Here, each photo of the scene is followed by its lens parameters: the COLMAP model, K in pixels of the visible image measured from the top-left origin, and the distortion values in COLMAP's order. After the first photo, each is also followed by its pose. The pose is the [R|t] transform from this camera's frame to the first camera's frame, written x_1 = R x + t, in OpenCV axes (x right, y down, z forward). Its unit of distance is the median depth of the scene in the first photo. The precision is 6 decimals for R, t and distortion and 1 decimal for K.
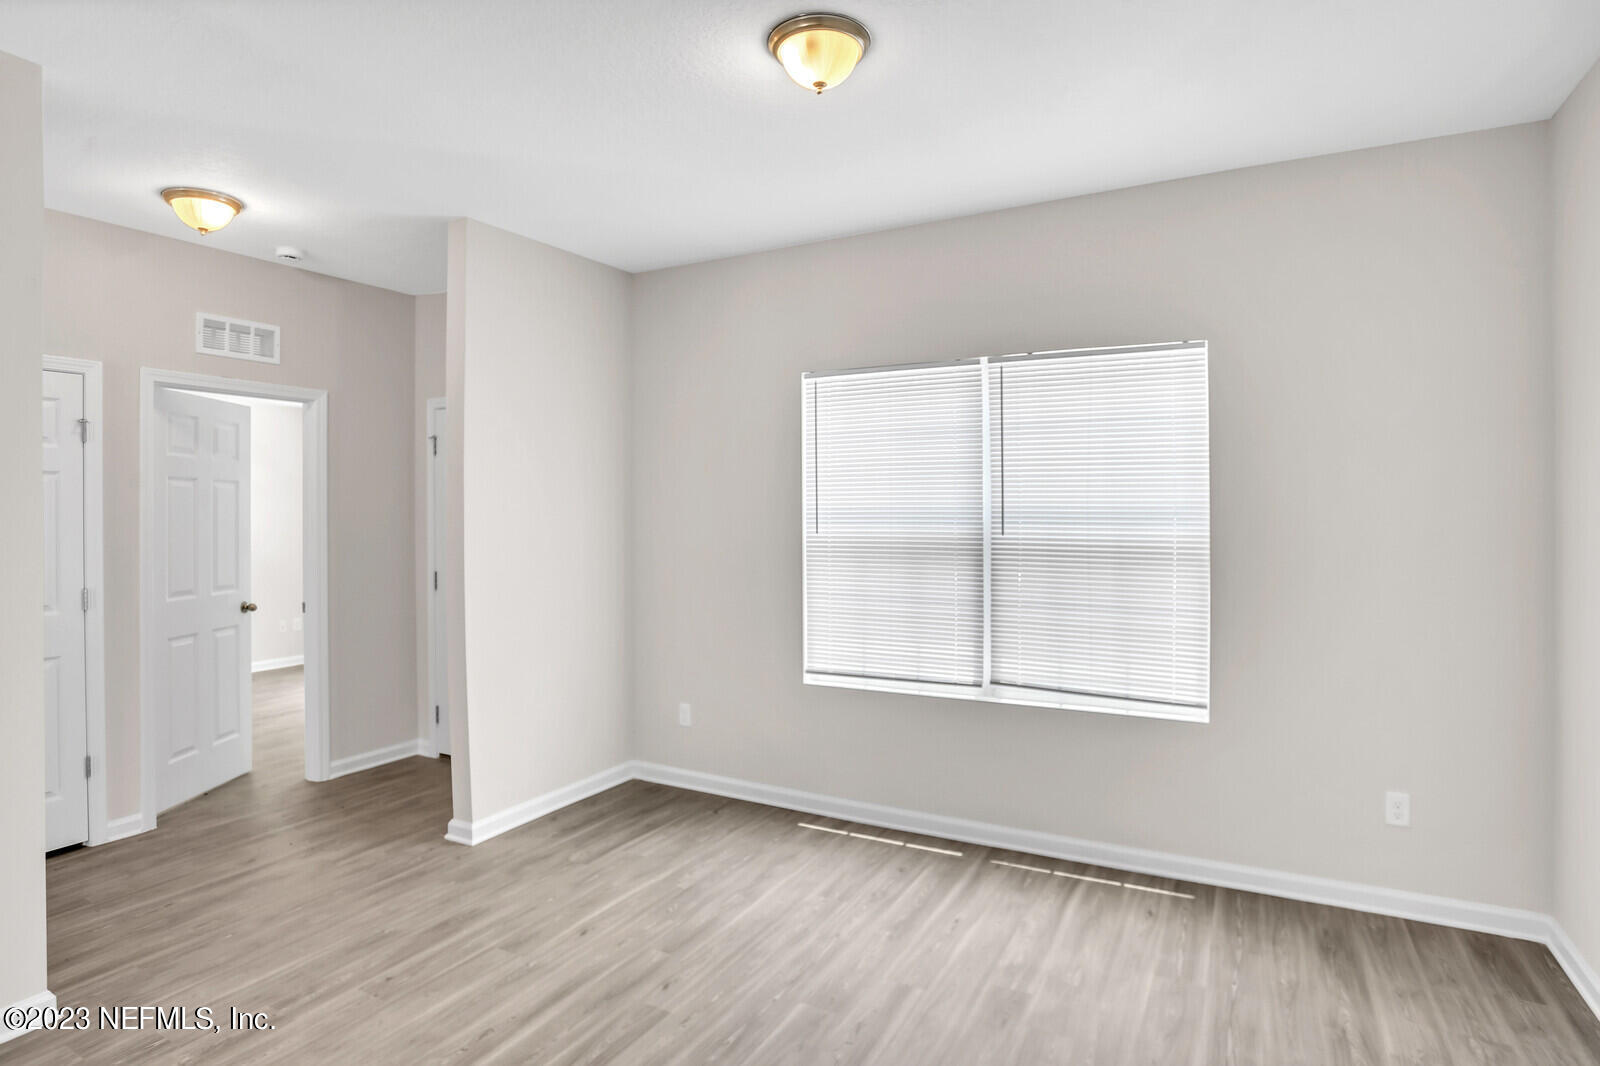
lens RADIAL K [[860.8, 0, 799.3], [0, 860.8, 514.7], [0, 0, 1]] dist [-0.066326, 0.030978]
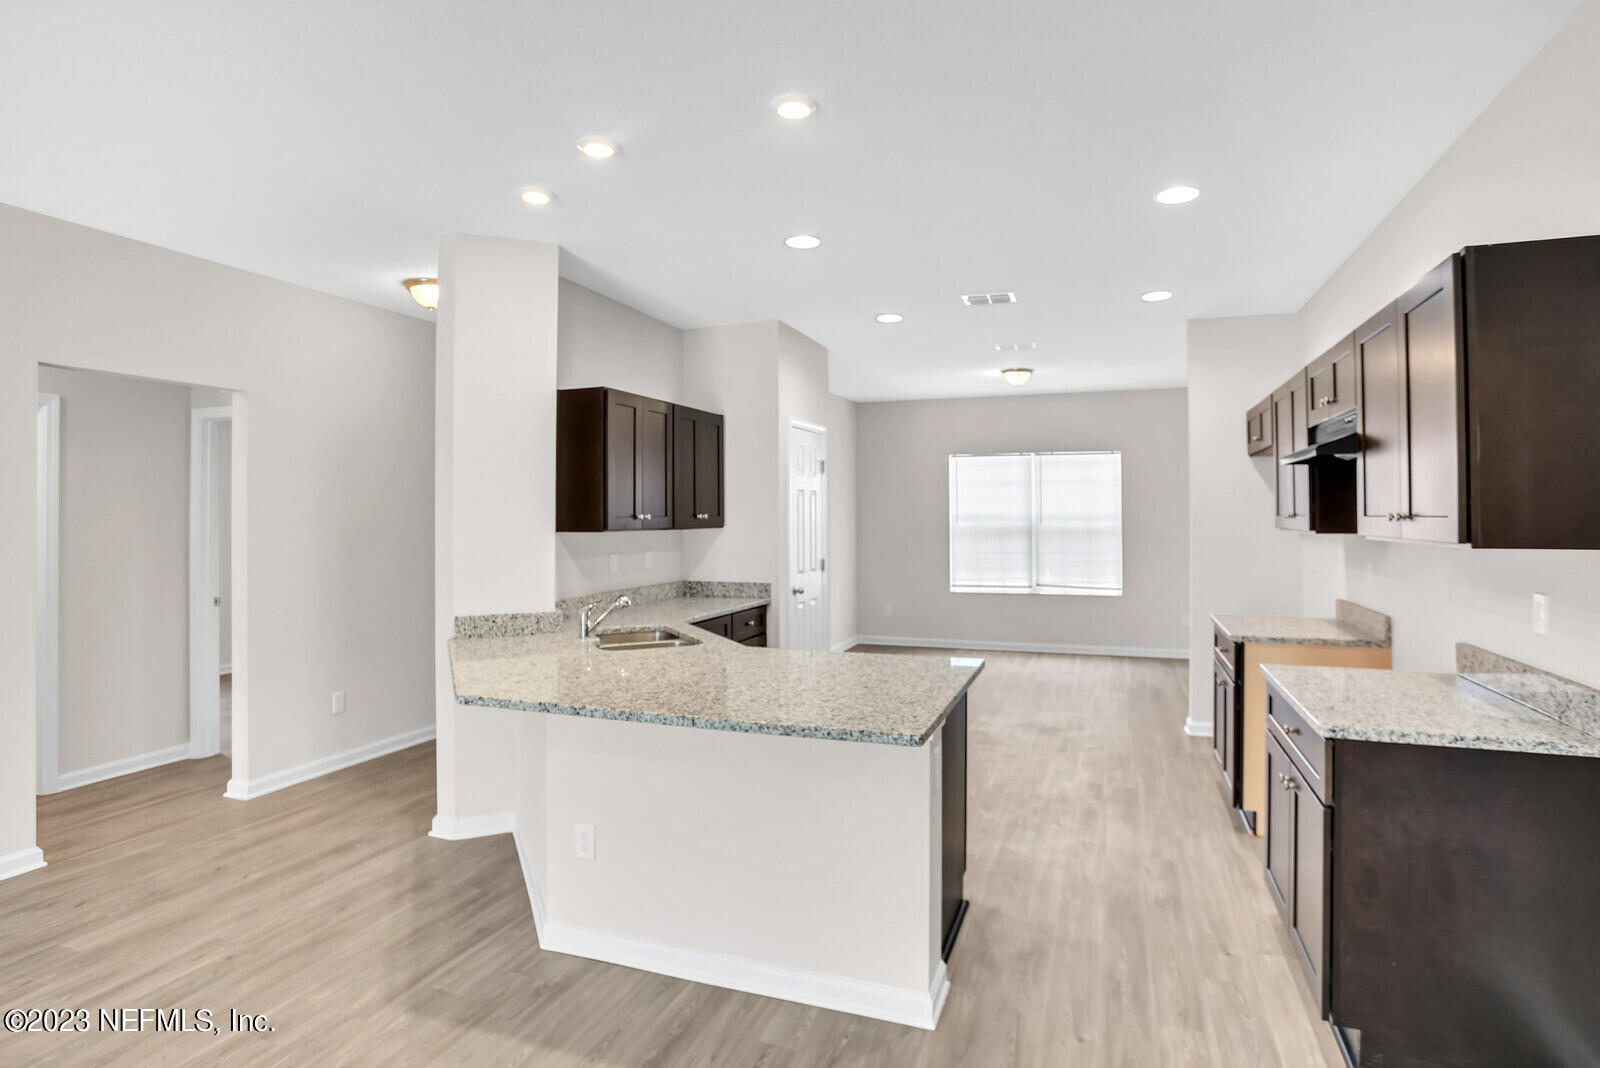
lens RADIAL K [[840.4, 0, 807.0], [0, 840.4, 507.3], [0, 0, 1]] dist [-0.072353, 0.029973]
pose [[0.989280, 0.002513, 0.146007, -0.773436], [-0.000757, 0.999927, -0.012085, 0.000691], [-0.146027, 0.011844, 0.989210, -1.274619]]
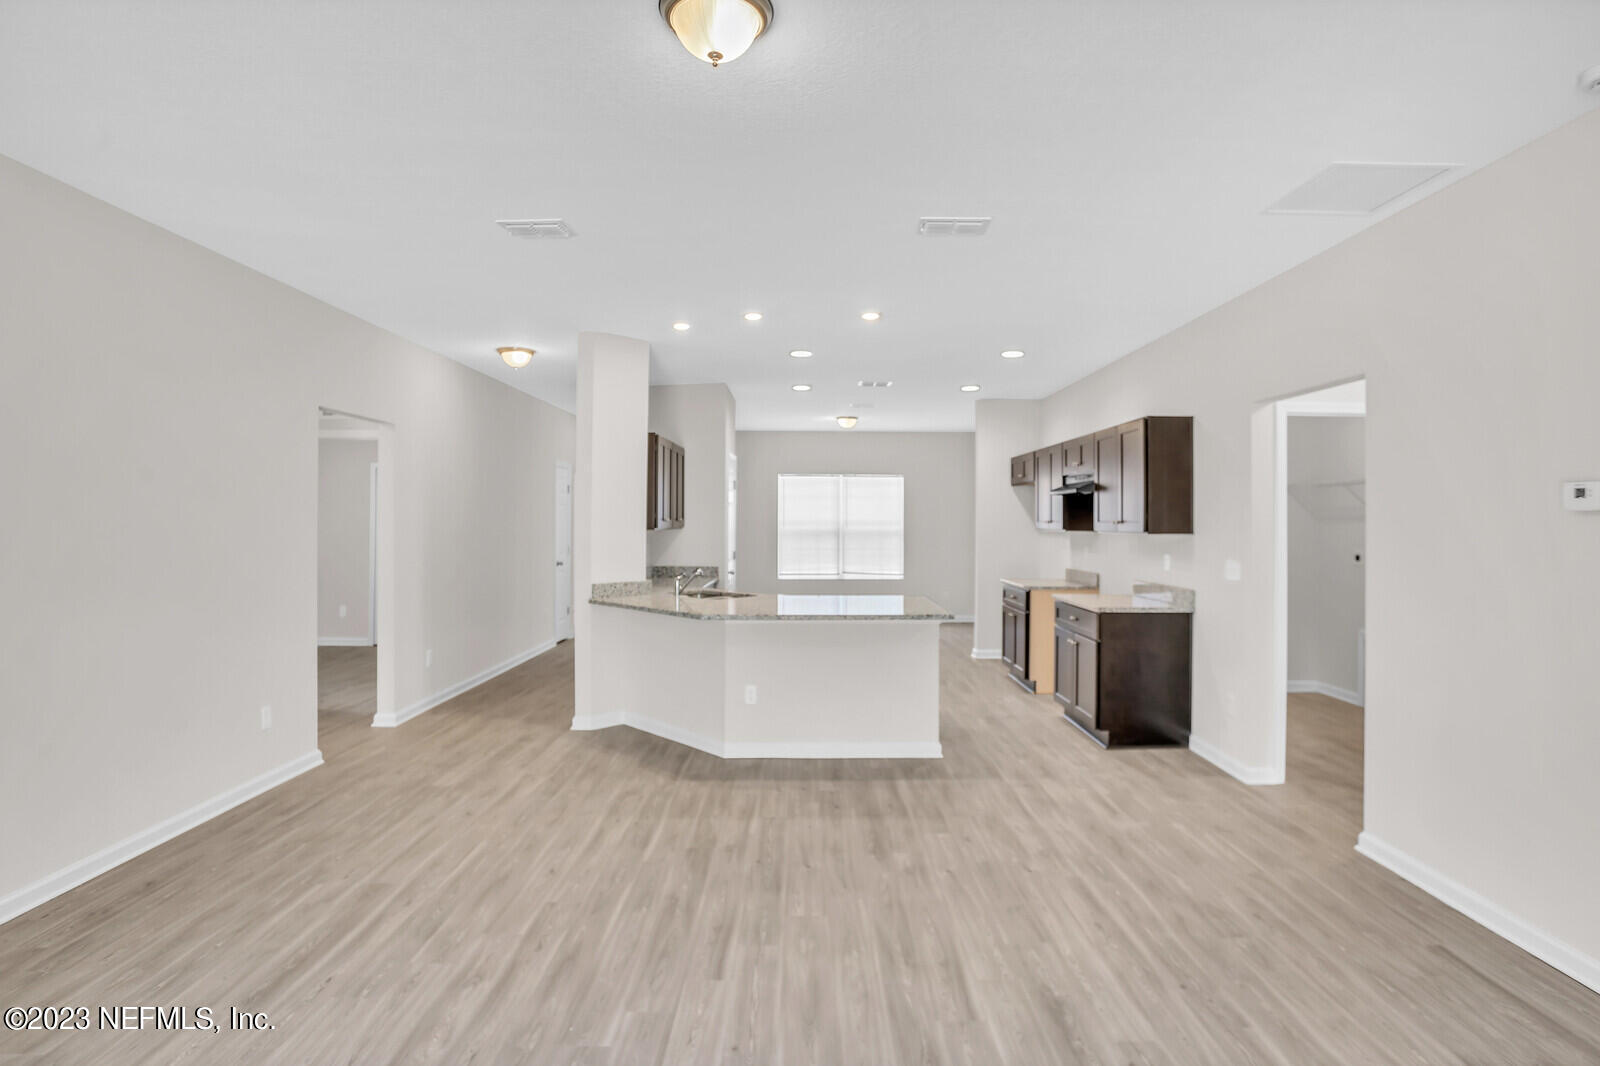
lens RADIAL K [[838.4, 0, 802.9], [0, 838.4, 522.8], [0, 0, 1]] dist [-0.072412, -0.000337]
pose [[0.877781, 0.007190, 0.479008, -1.458064], [-0.007150, 0.999973, -0.001907, 0.008664], [-0.479009, -0.001751, 0.877808, -1.767082]]
